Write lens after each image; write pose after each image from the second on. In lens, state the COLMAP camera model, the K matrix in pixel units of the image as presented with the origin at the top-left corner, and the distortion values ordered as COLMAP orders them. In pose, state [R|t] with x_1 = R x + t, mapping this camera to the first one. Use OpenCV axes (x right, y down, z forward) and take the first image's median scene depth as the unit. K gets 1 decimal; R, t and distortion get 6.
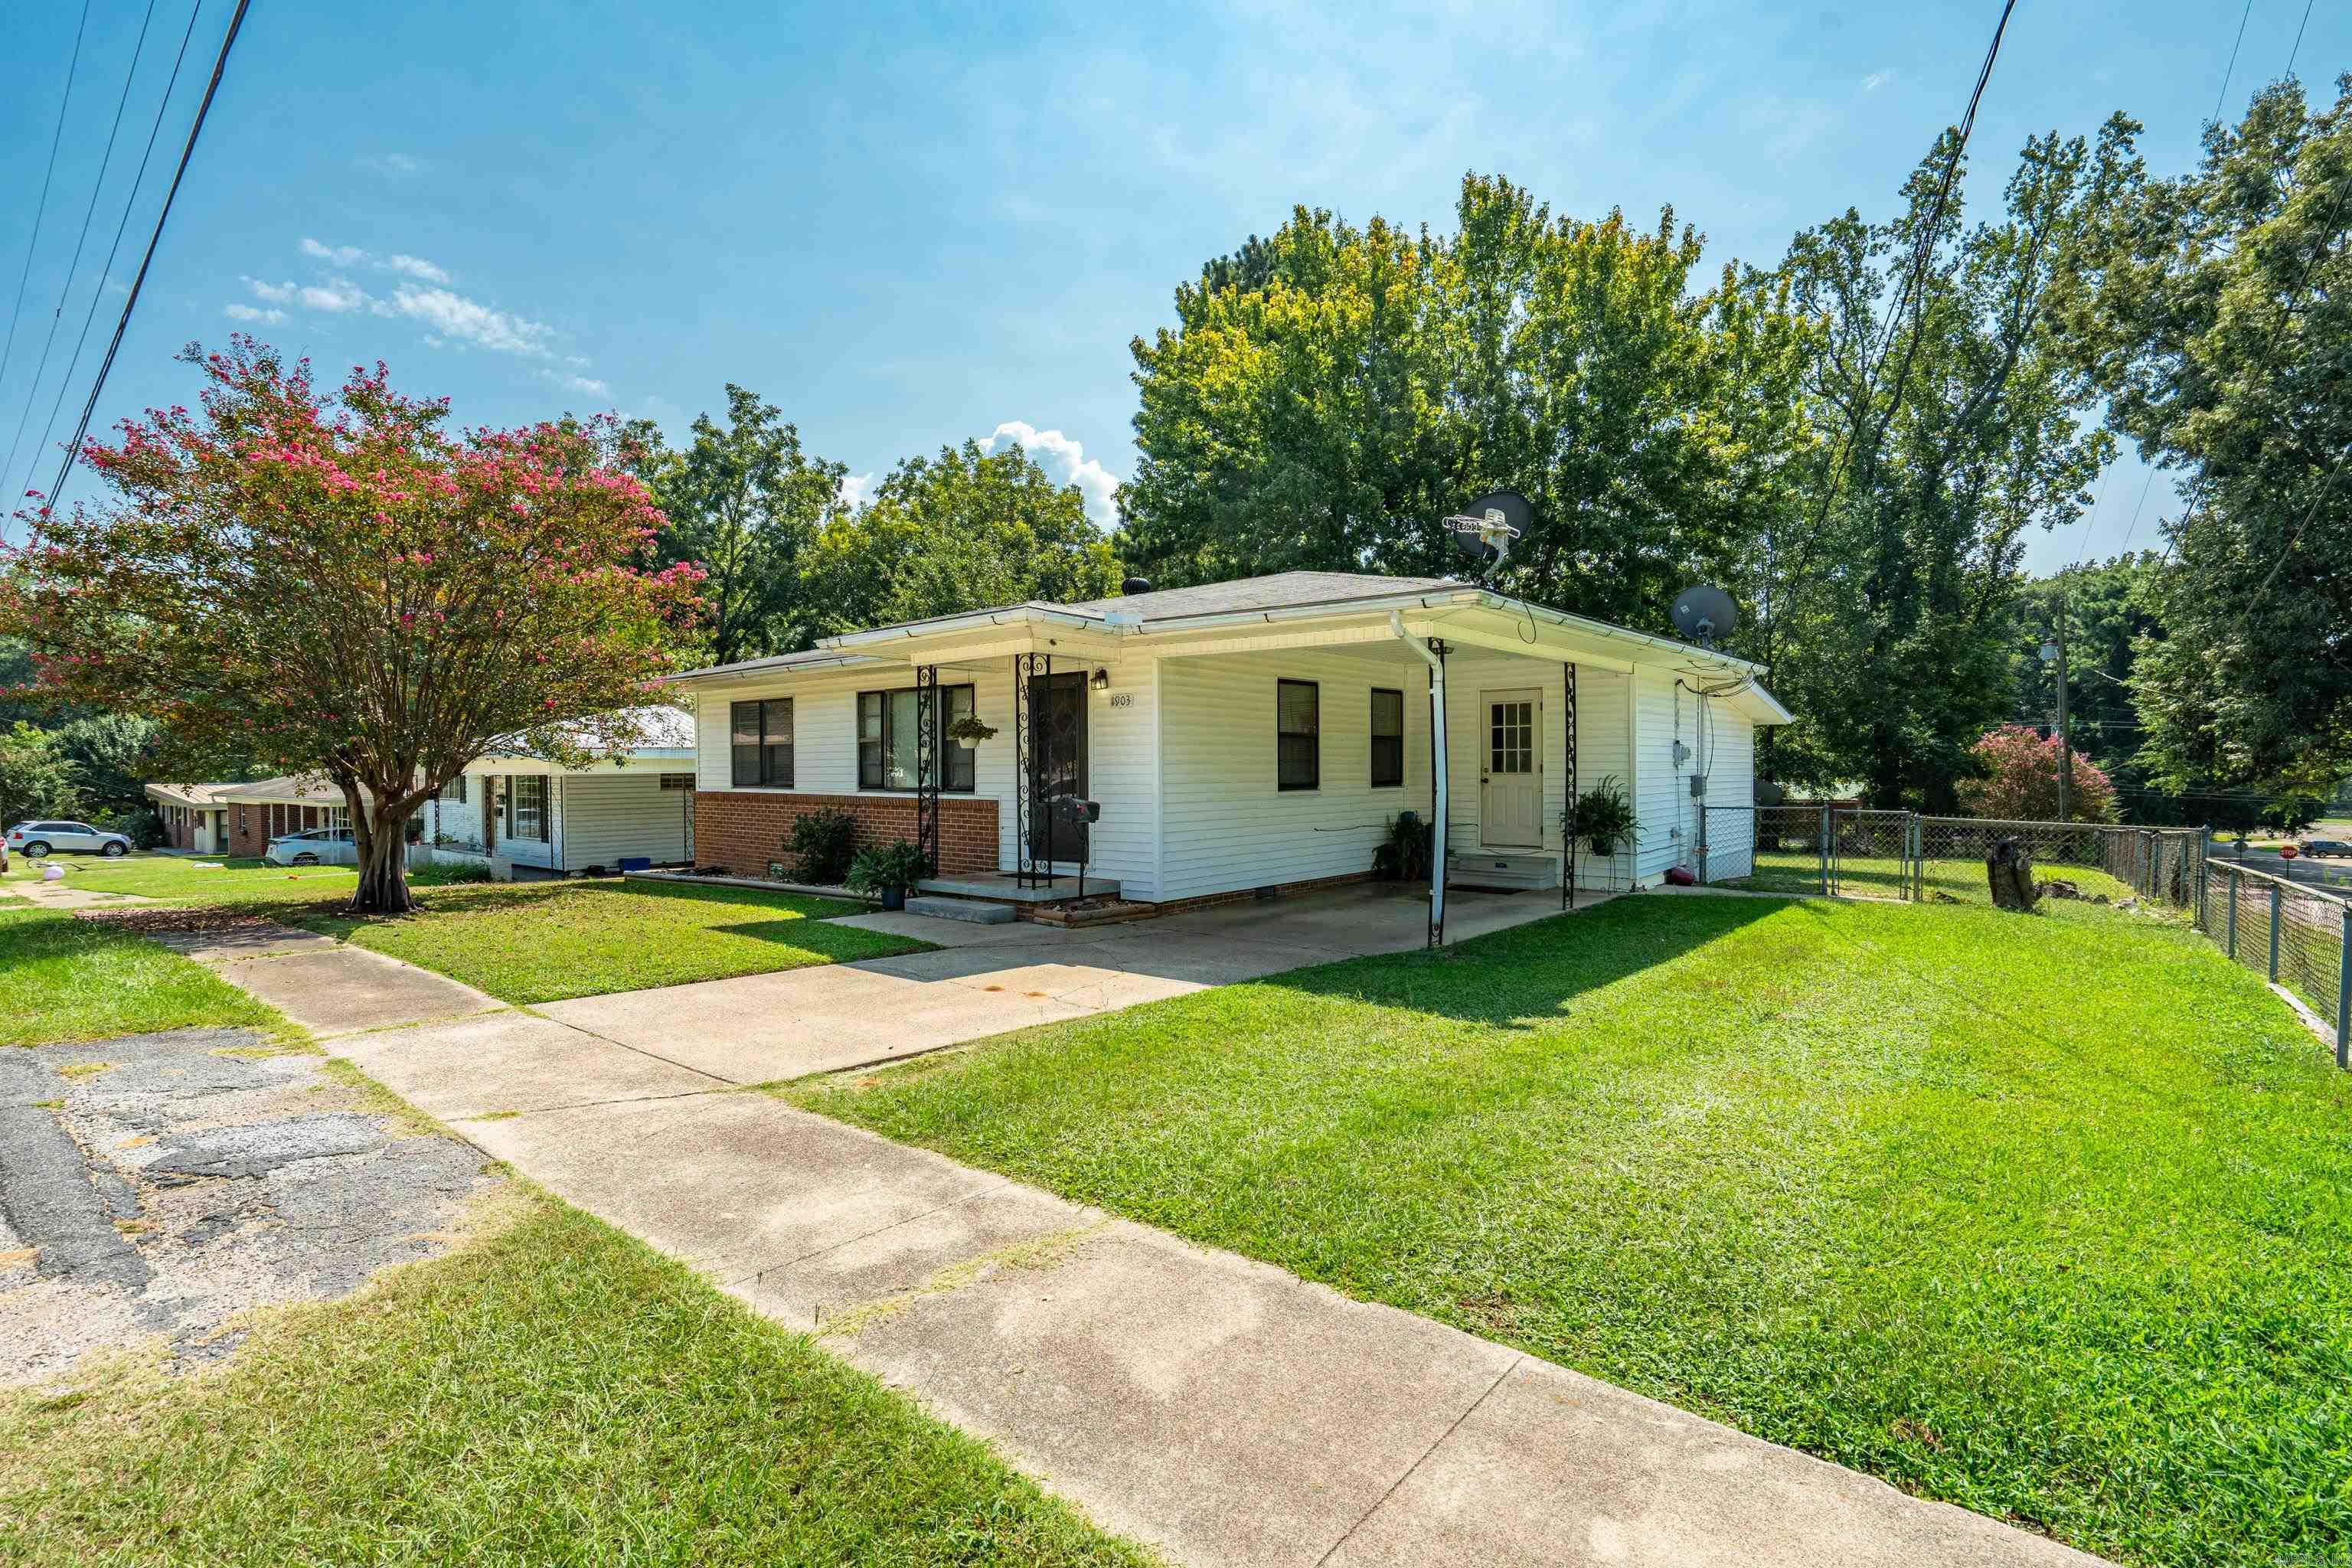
lens RADIAL K [[1071.7, 0, 1165.2], [0, 1071.7, 787.2], [0, 0, 1]] dist [-0.001134, 0.000214]
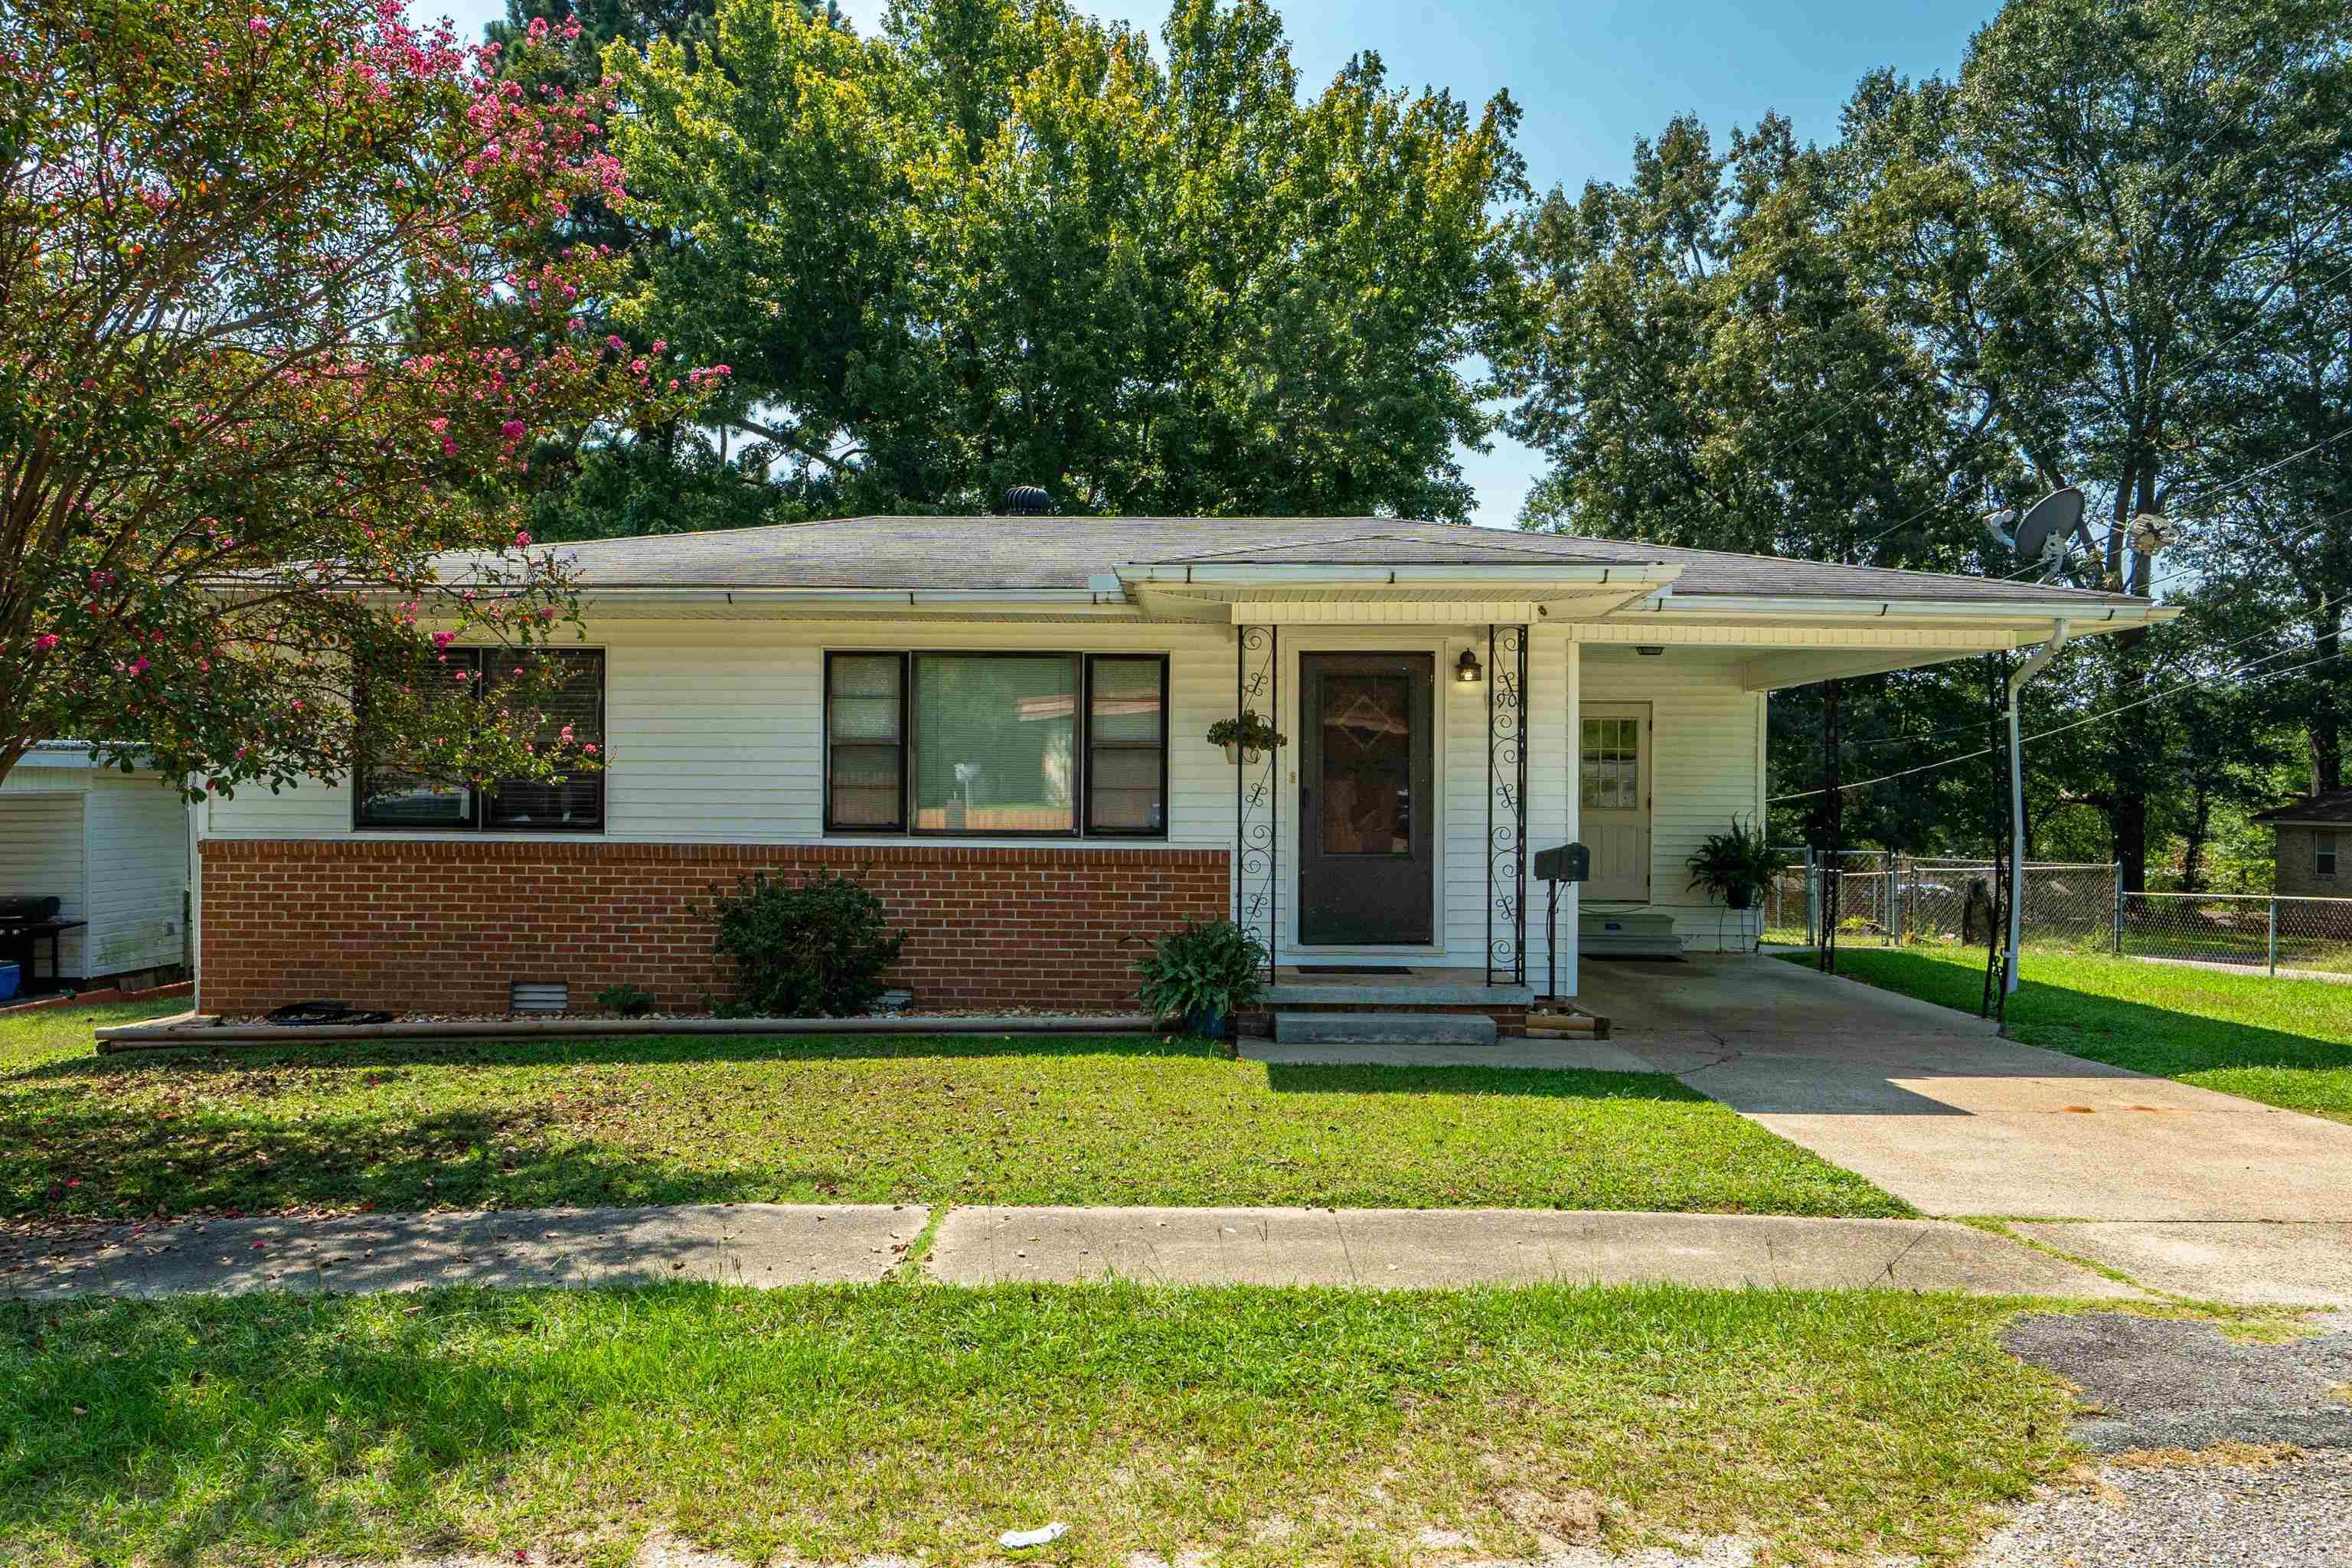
lens RADIAL K [[1666.6, 0, 1180.2], [0, 1666.6, 779.3], [0, 0, 1]] dist [0.008954, 0.002032]
pose [[0.769982, 0.015920, 0.637867, -0.864047], [0.000650, 0.999669, -0.025735, -0.004413], [-0.638065, 0.020231, 0.769717, 0.323299]]
